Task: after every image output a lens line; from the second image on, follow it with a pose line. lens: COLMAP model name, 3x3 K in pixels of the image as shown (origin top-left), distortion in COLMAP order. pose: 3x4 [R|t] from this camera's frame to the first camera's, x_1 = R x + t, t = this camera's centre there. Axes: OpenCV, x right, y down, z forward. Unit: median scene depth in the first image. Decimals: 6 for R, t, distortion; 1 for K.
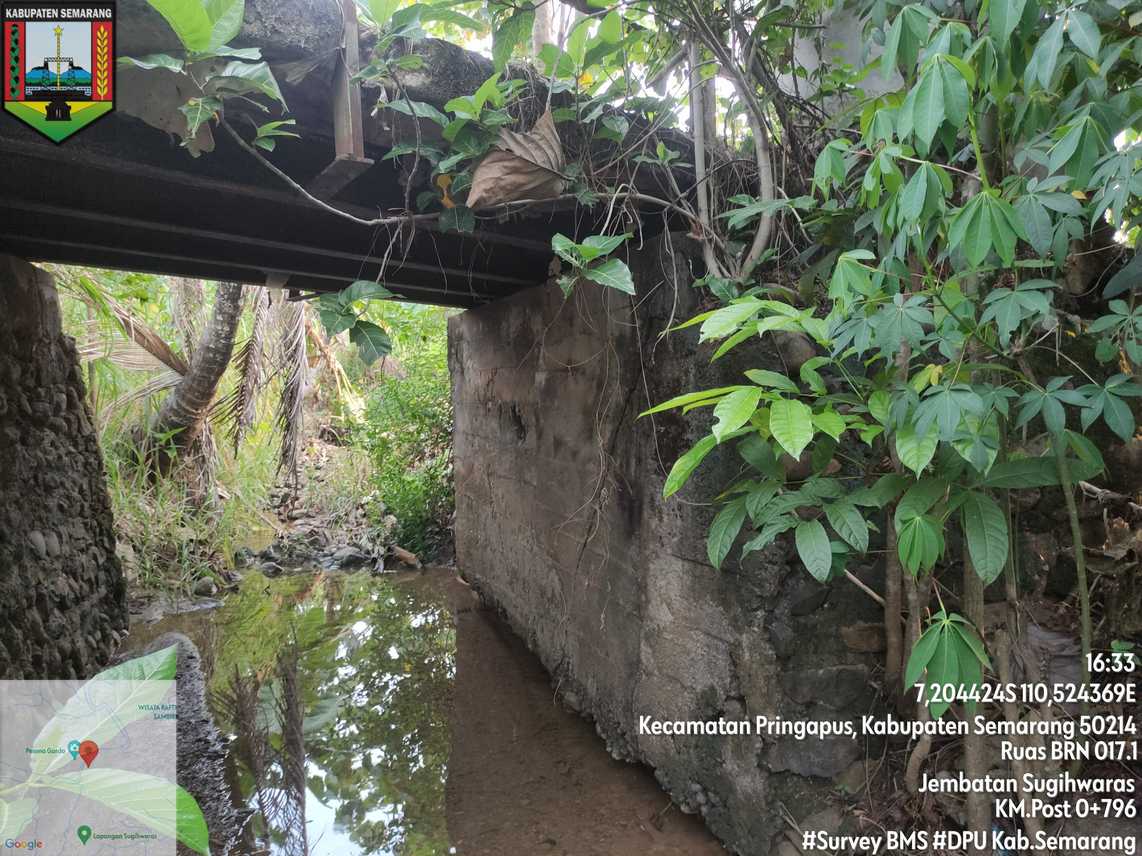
lens RADIAL K [[850.0, 0, 574.6], [0, 850.0, 422.1], [0, 0, 1]] dist [0.060838, -0.063444]
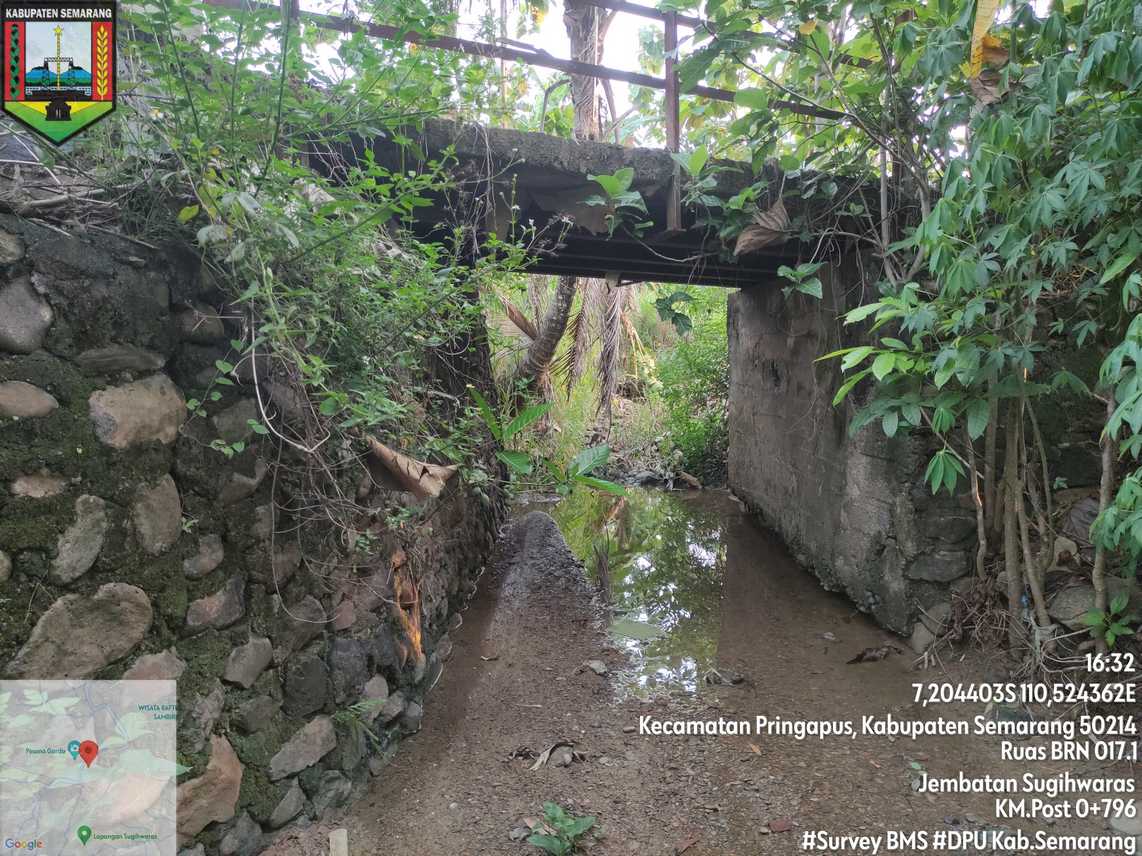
lens RADIAL K [[850.0, 0, 561.8], [0, 850.0, 429.9], [0, 0, 1]] dist [0.060838, -0.063444]
pose [[0.941719, 0.037175, -0.334341, 0.058584], [-0.019782, 0.998275, 0.055277, 0.016469], [0.335819, -0.045441, 0.940830, -0.336151]]
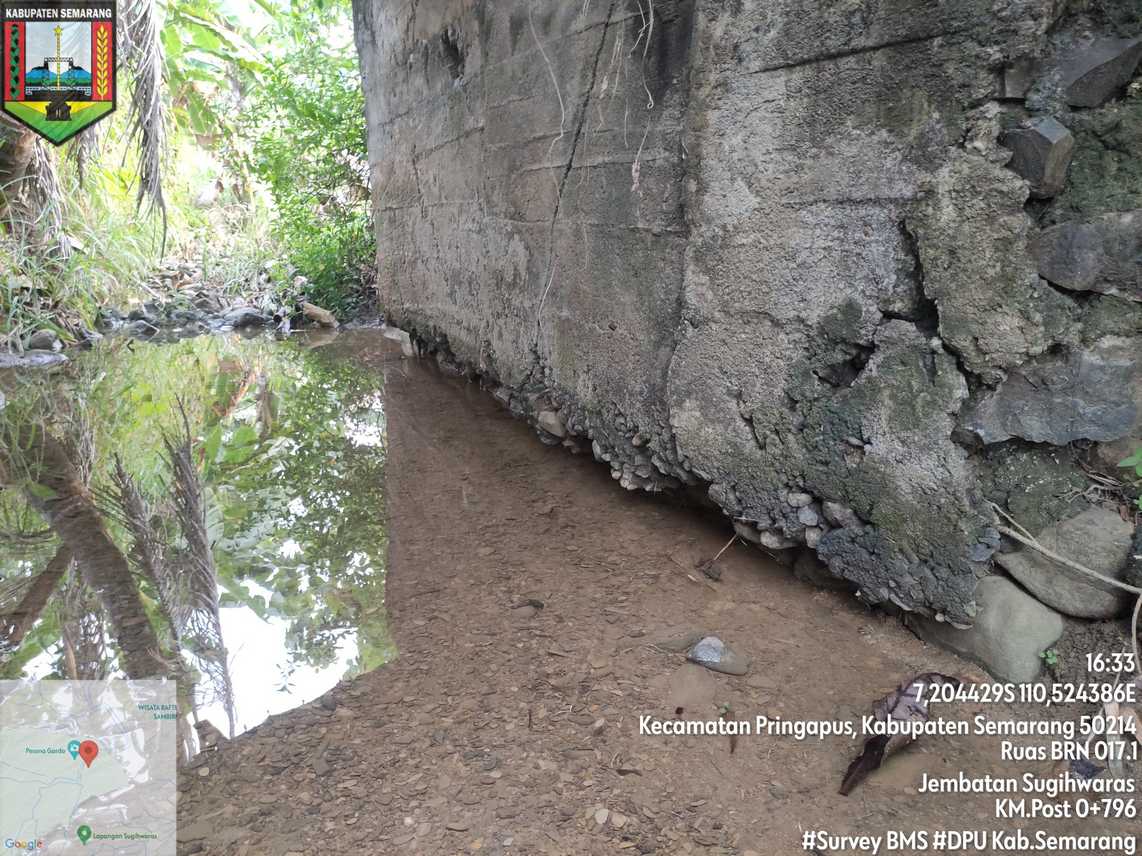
lens RADIAL K [[850.0, 0, 572.1], [0, 850.0, 420.5], [0, 0, 1]] dist [0.060838, -0.063444]
pose [[0.997869, -0.021836, 0.061488, -0.016650], [0.009849, 0.981950, 0.188883, 0.127020], [-0.064503, -0.187875, 0.980073, 0.225932]]
